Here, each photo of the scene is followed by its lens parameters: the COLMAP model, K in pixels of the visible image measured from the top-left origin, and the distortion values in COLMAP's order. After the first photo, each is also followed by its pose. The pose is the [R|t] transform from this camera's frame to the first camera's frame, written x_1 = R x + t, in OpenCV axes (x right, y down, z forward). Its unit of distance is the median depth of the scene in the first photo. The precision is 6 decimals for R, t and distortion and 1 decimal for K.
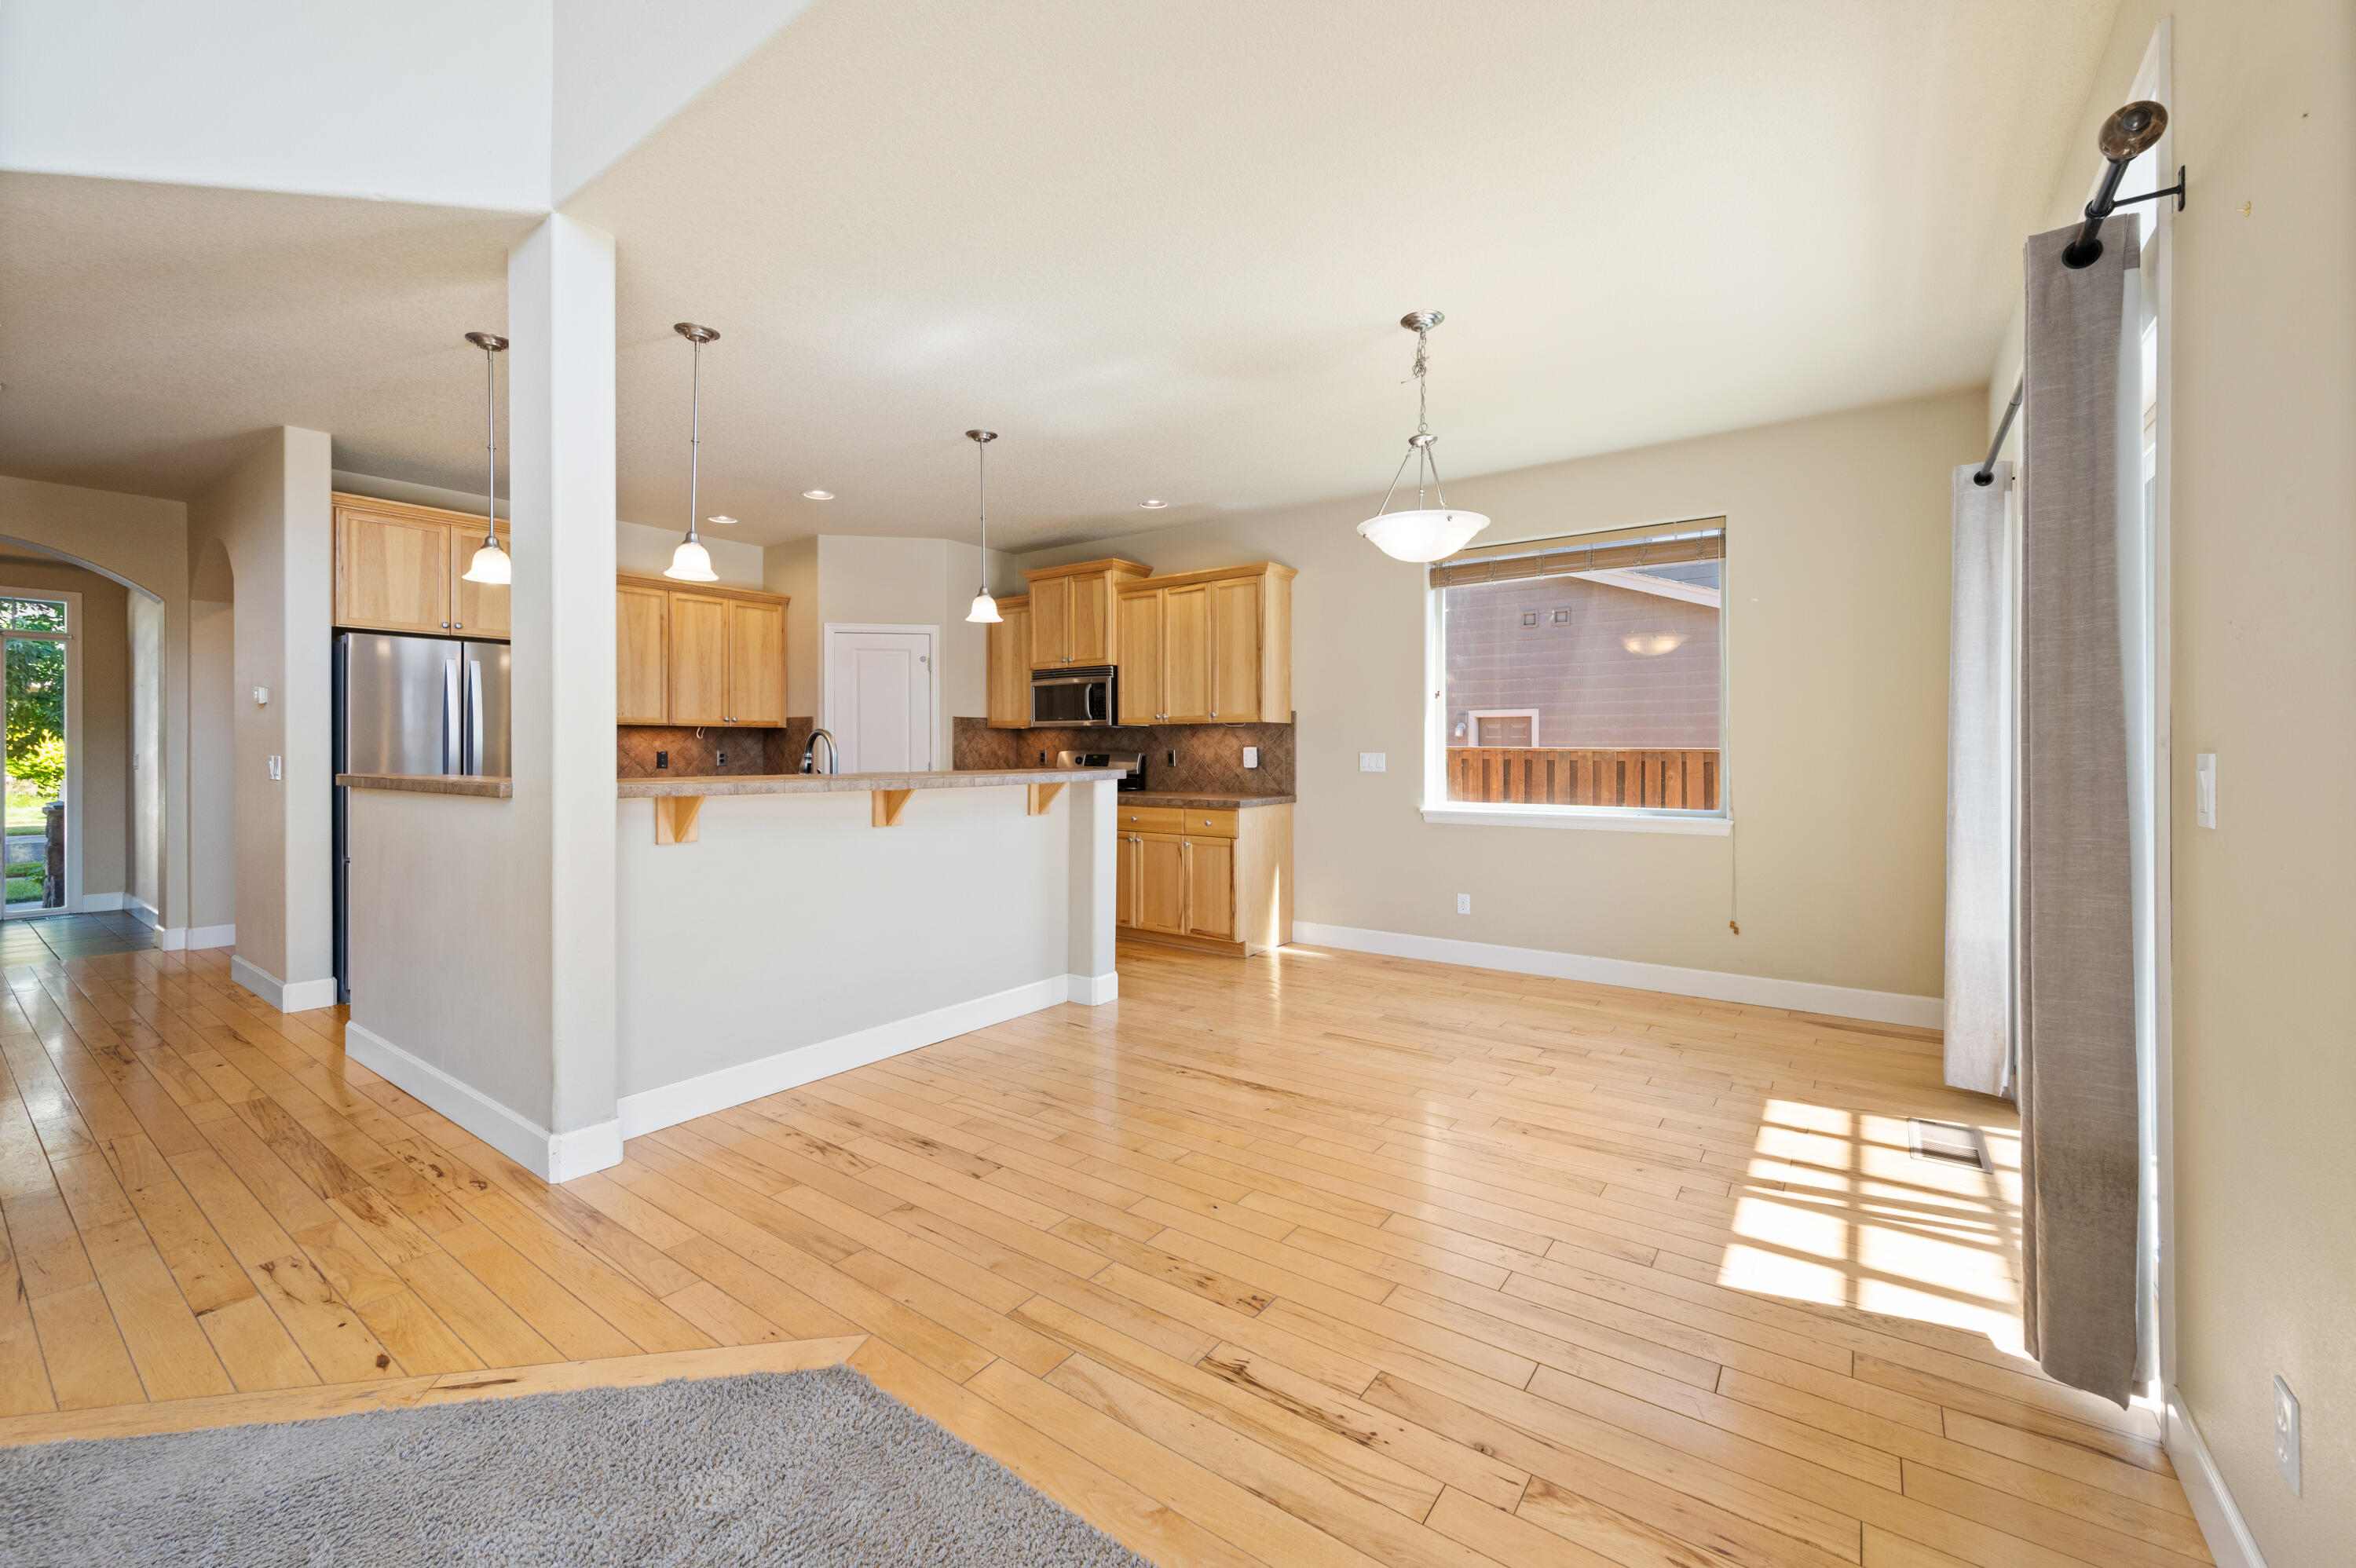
lens RADIAL K [[946.5, 0, 1175.3], [0, 946.5, 738.8], [0, 0, 1]] dist [-0.001400, 0.001632]
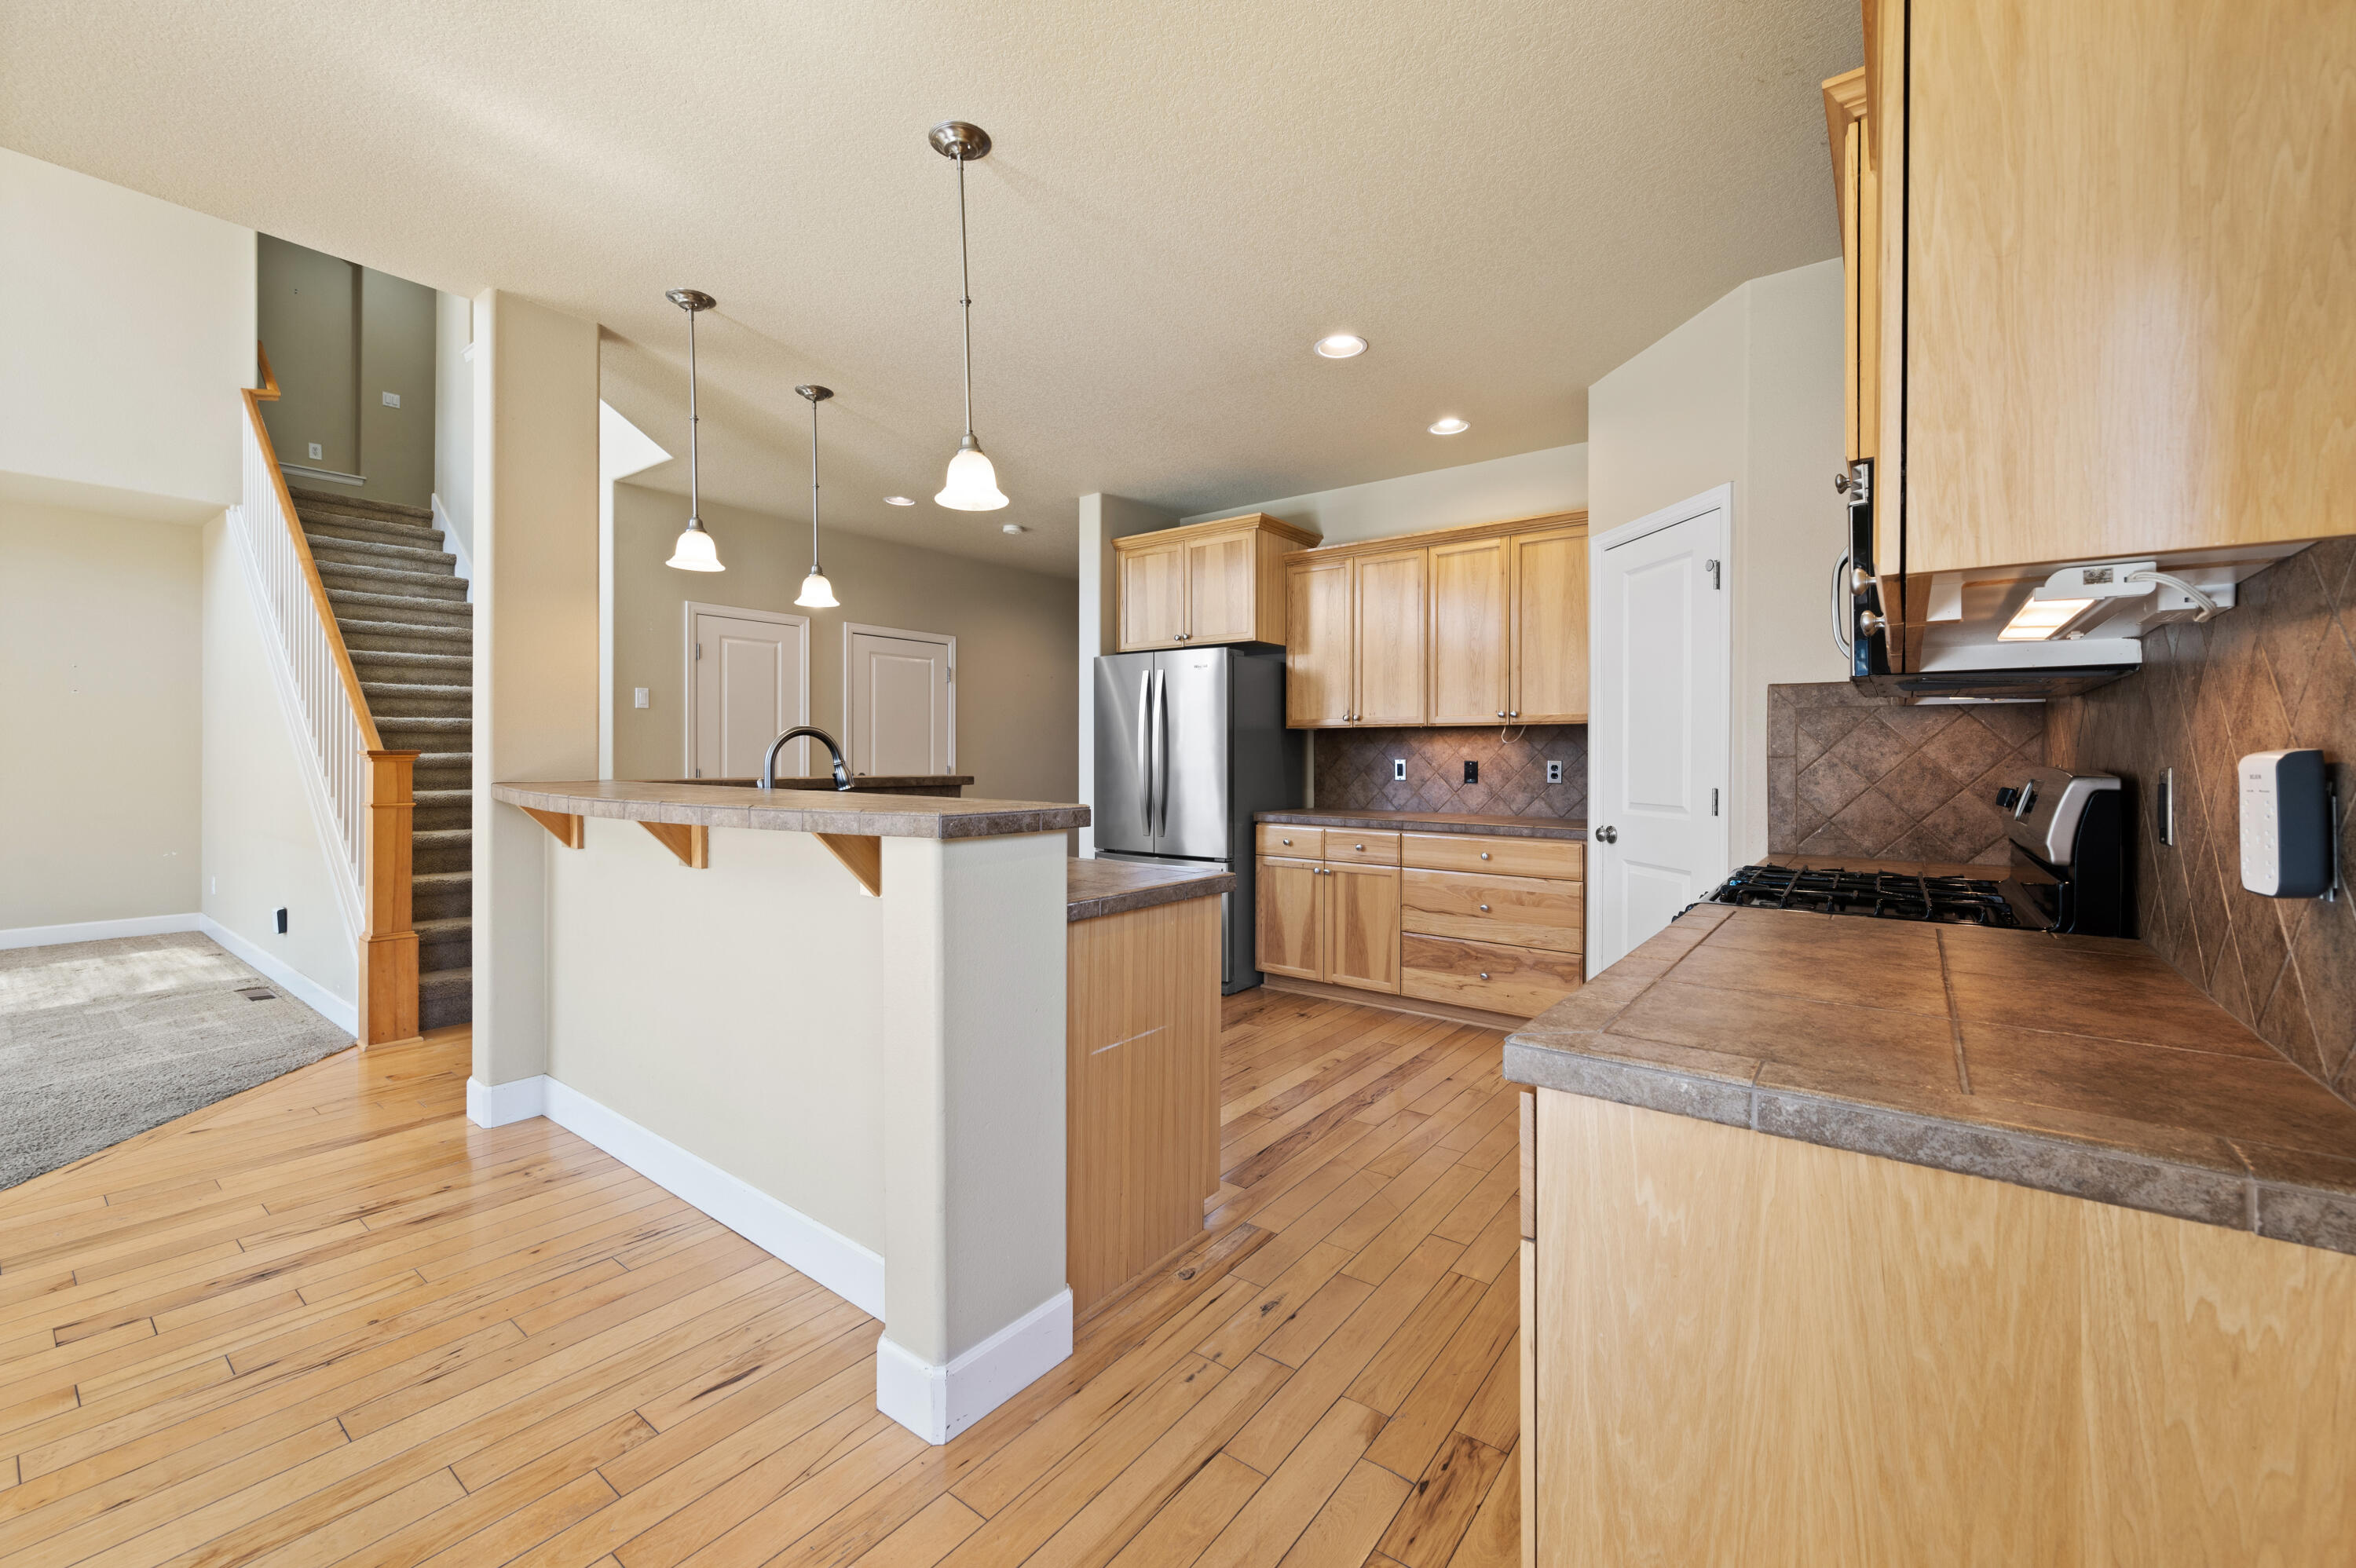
lens RADIAL K [[946.5, 0, 1177.1], [0, 946.5, 748.1], [0, 0, 1]] dist [-0.001400, 0.001632]
pose [[-0.022372, -0.006568, -0.999728, 0.258635], [0.007100, 0.999952, -0.006728, 0.008719], [0.999725, -0.007249, -0.022324, 0.941771]]
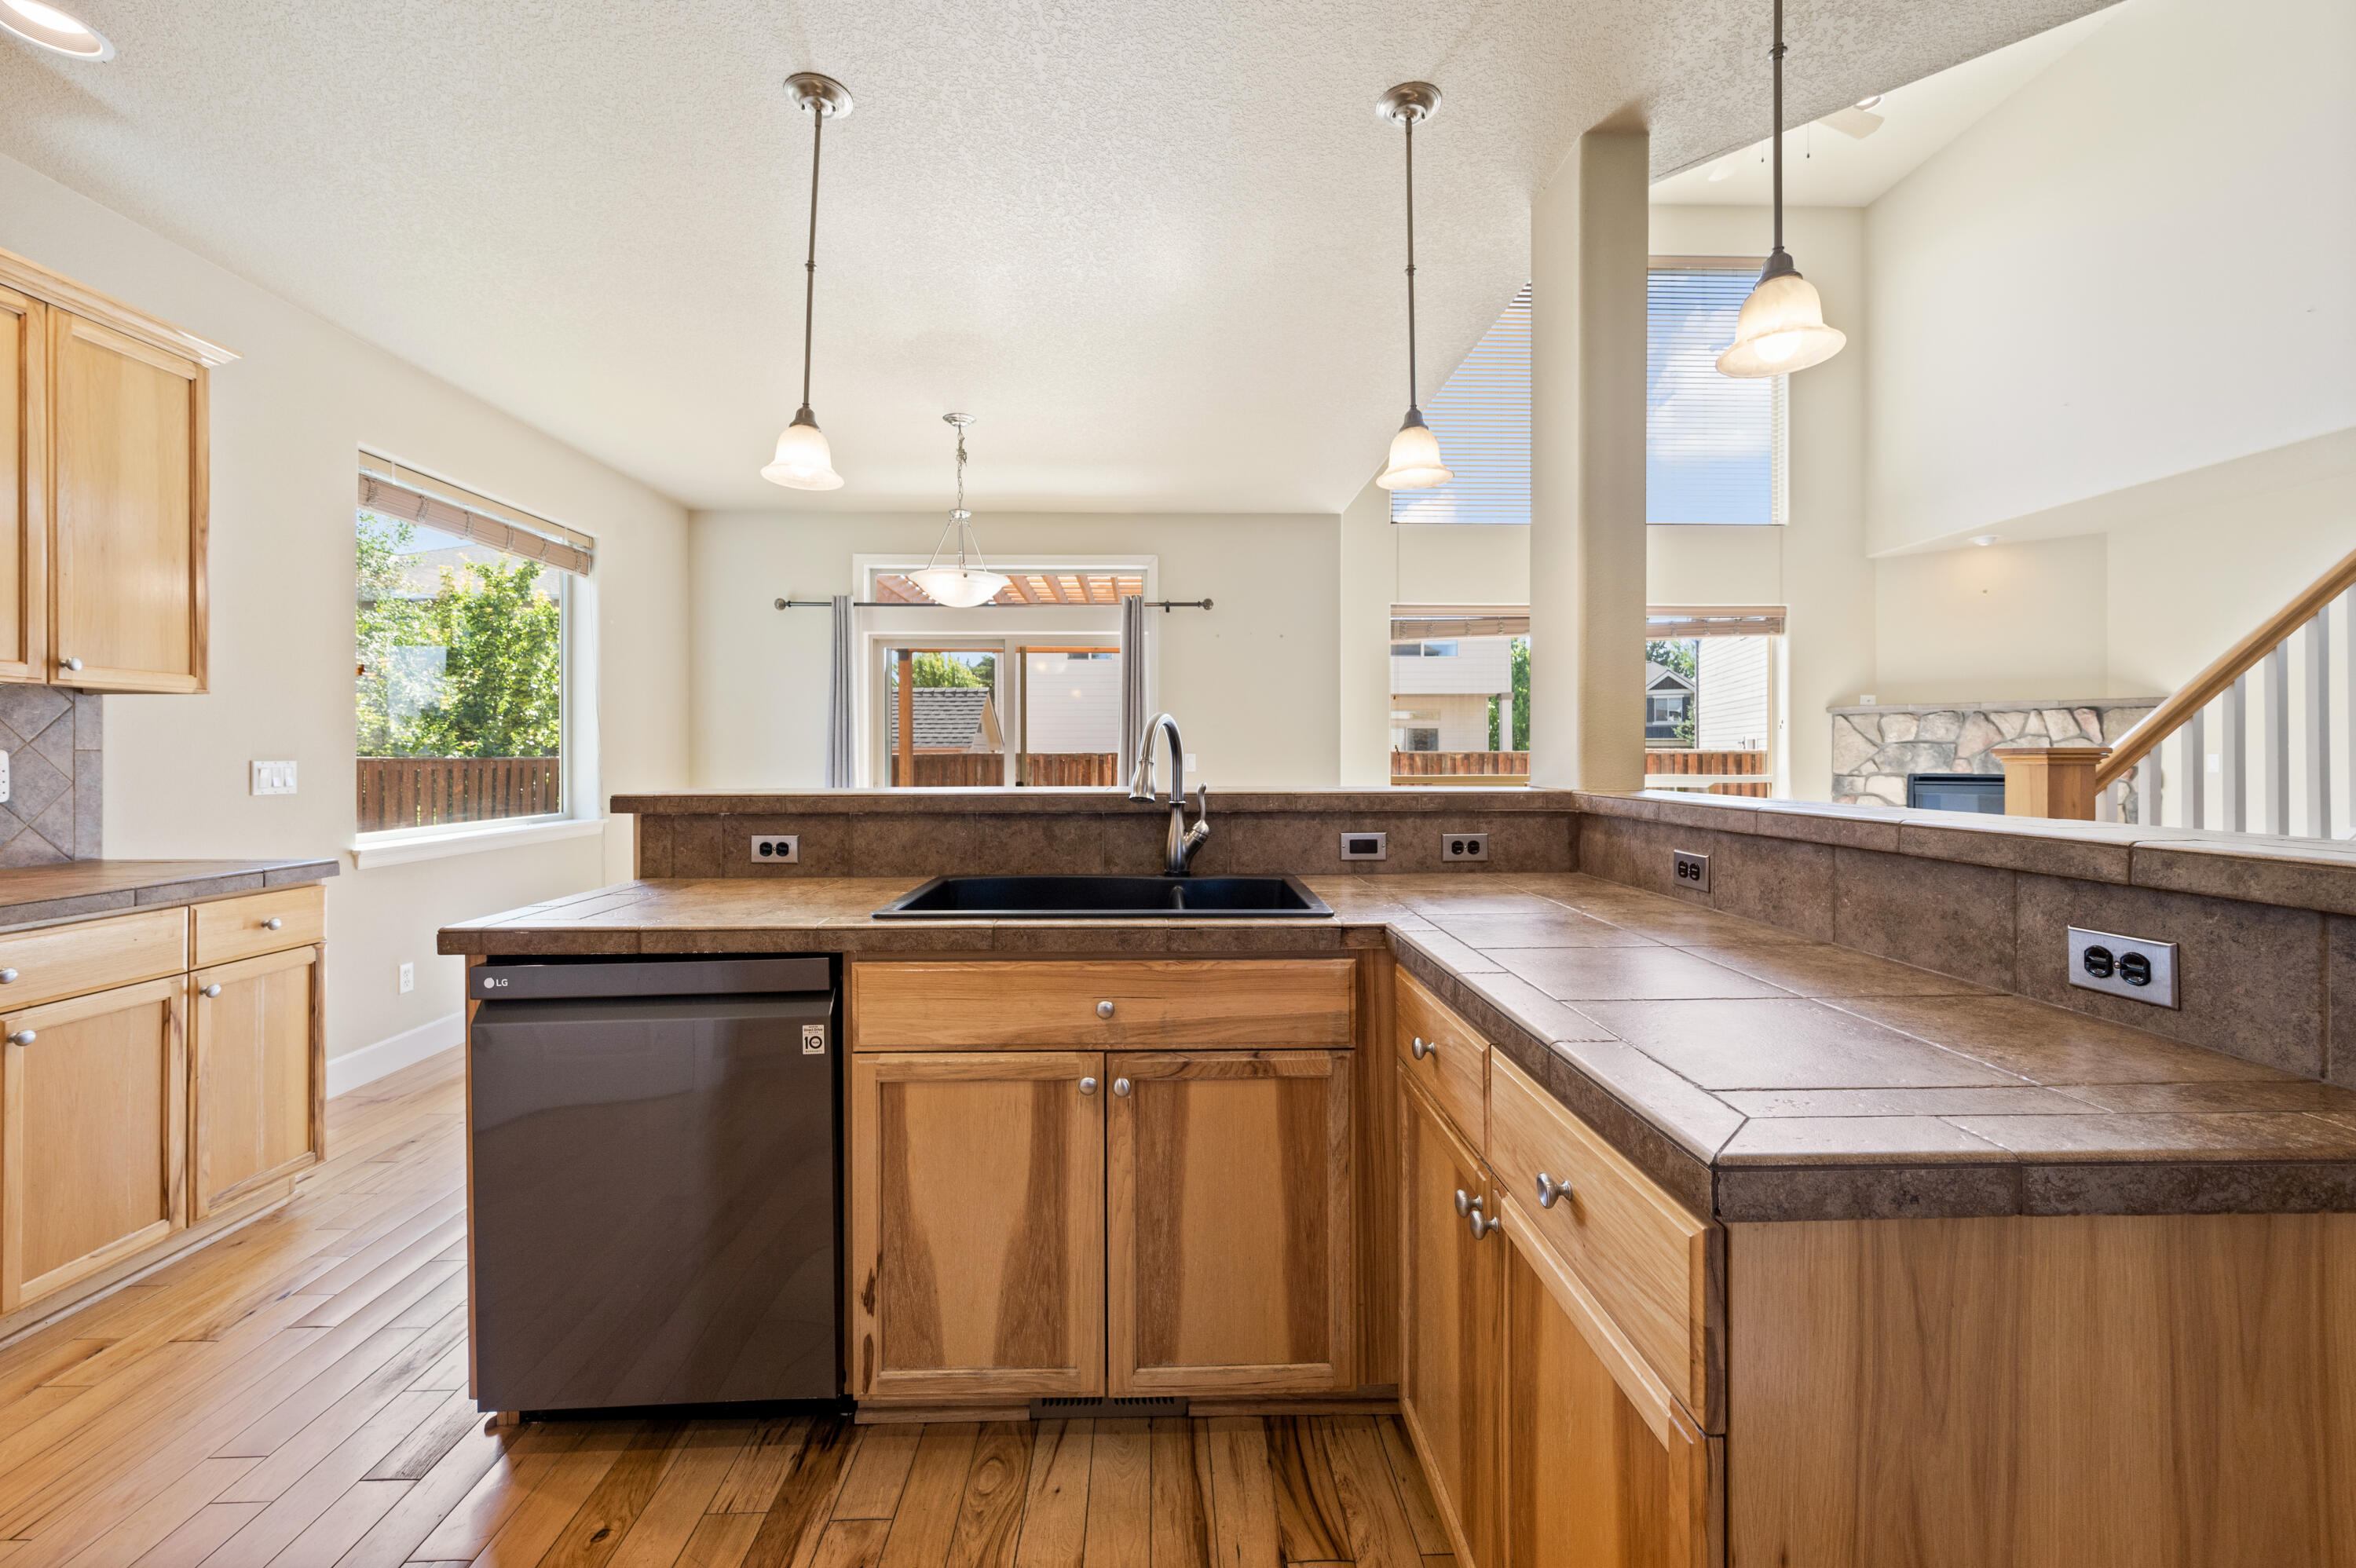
lens RADIAL K [[946.5, 0, 1186.2], [0, 946.5, 750.1], [0, 0, 1]] dist [-0.001400, 0.001632]
pose [[-0.613513, 0.003668, 0.789676, -0.579197], [-0.007418, 0.999918, -0.010407, 0.010588], [-0.789650, -0.012242, -0.613435, 0.949709]]
